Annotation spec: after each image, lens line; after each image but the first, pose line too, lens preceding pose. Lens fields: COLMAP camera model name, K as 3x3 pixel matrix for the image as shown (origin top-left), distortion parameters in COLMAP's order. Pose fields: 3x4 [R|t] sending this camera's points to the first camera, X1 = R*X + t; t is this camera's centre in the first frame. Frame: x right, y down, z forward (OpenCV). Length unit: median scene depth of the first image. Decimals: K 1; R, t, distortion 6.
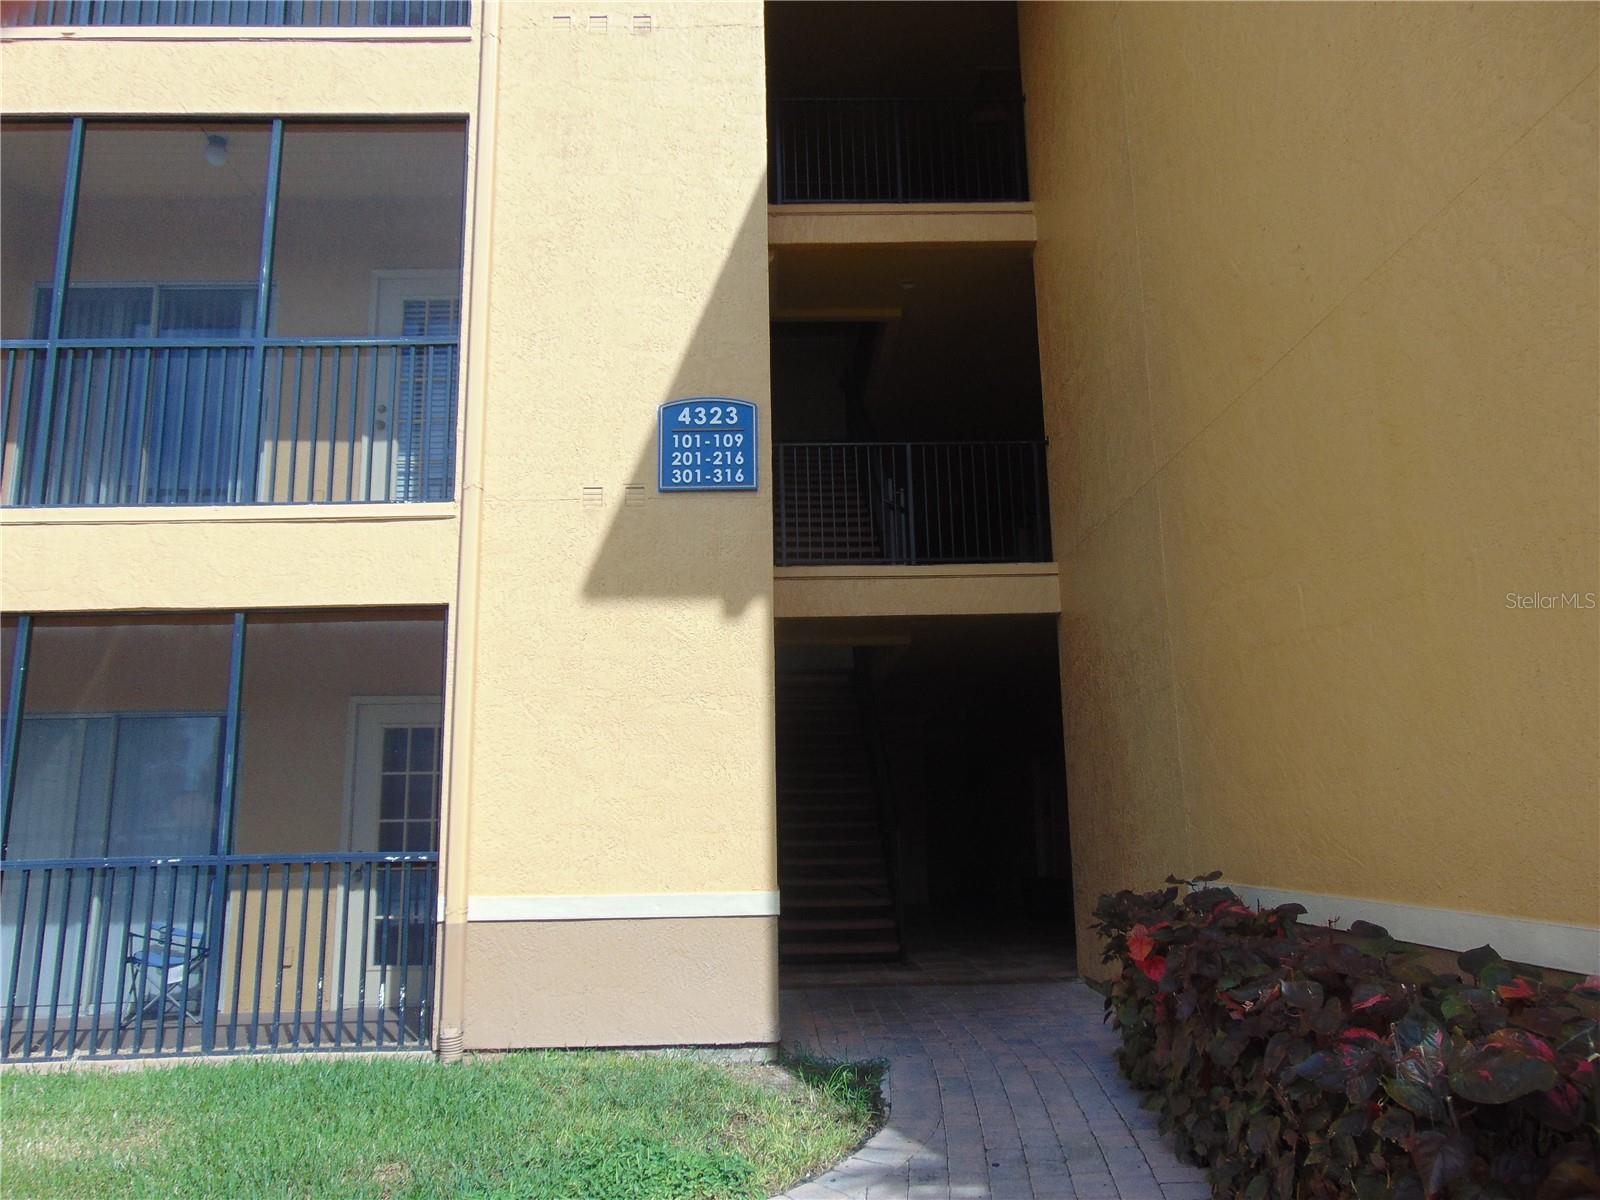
lens RADIAL K [[1172.1, 0, 800.0], [0, 1172.1, 600.0], [0, 0, 1]] dist [-0.046590, 0.066719]
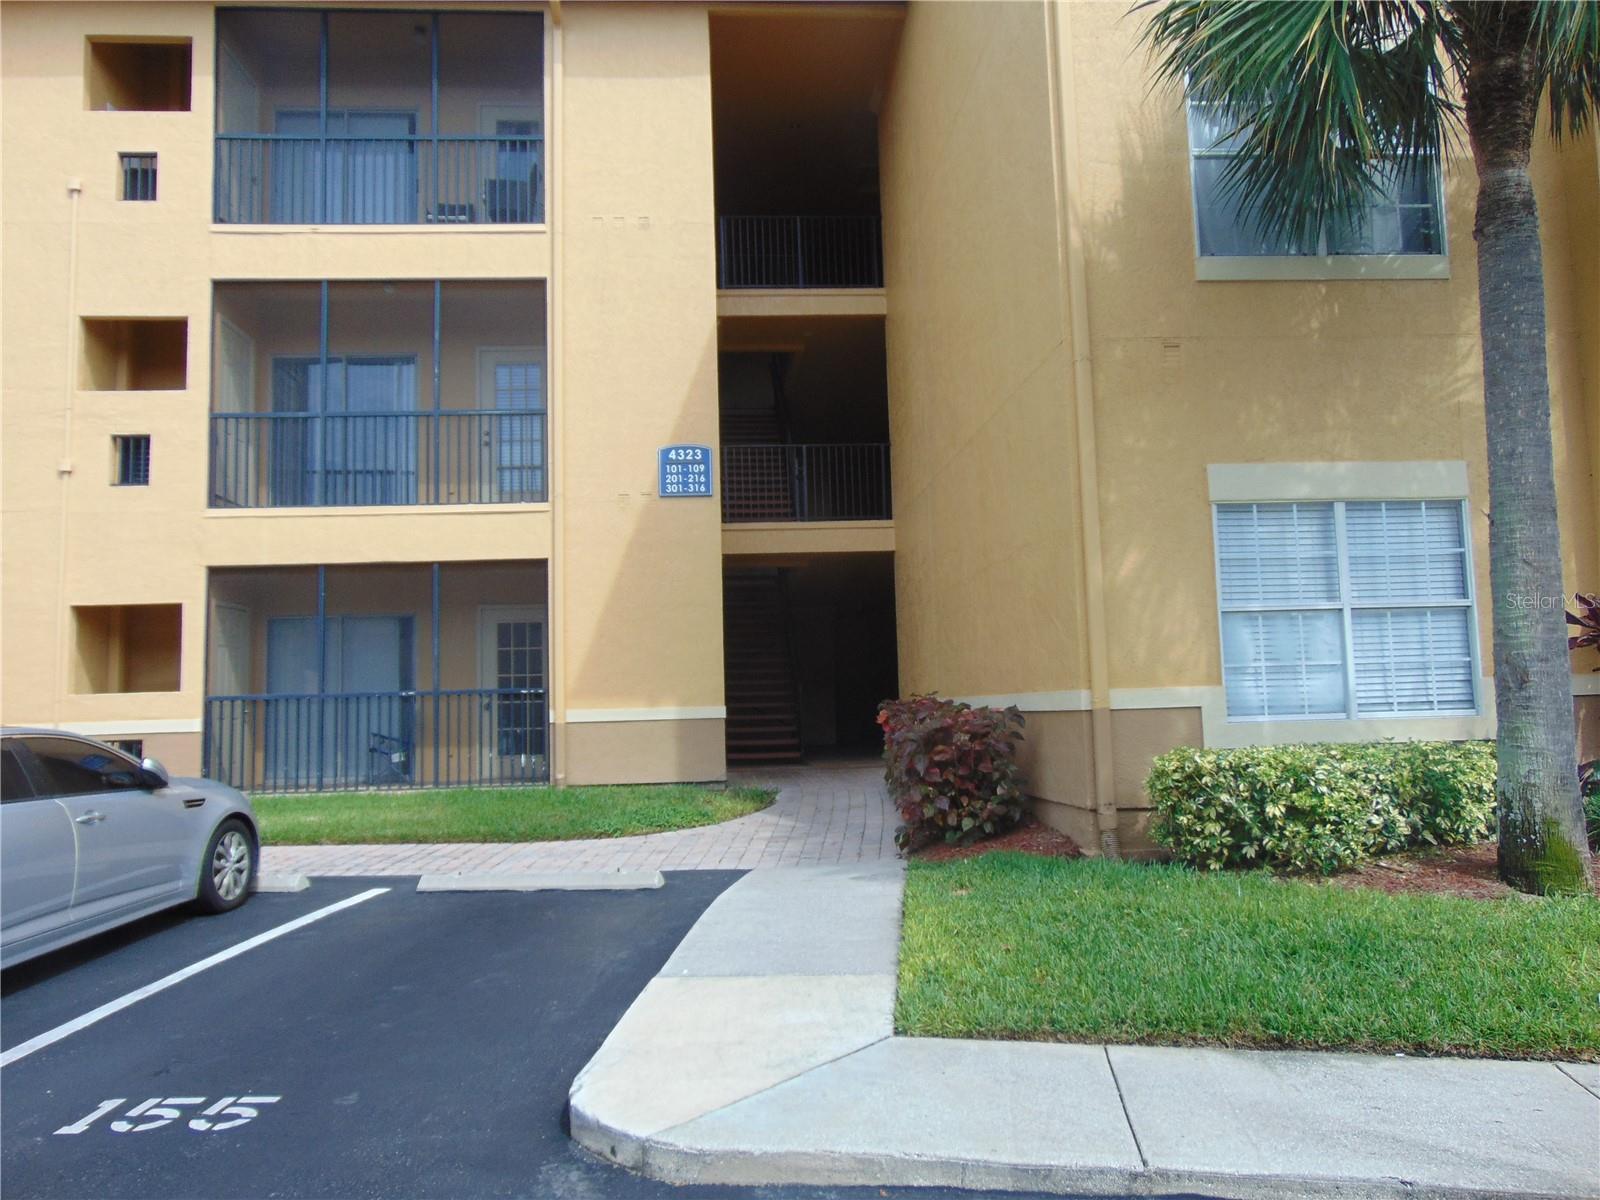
lens RADIAL K [[1172.1, 0, 800.0], [0, 1172.1, 600.0], [0, 0, 1]] dist [-0.046590, 0.066719]
pose [[0.999050, -0.004084, 0.043393, 0.021026], [-0.000260, 0.995022, 0.099653, -0.113213], [-0.043584, -0.099570, 0.994076, -0.860820]]
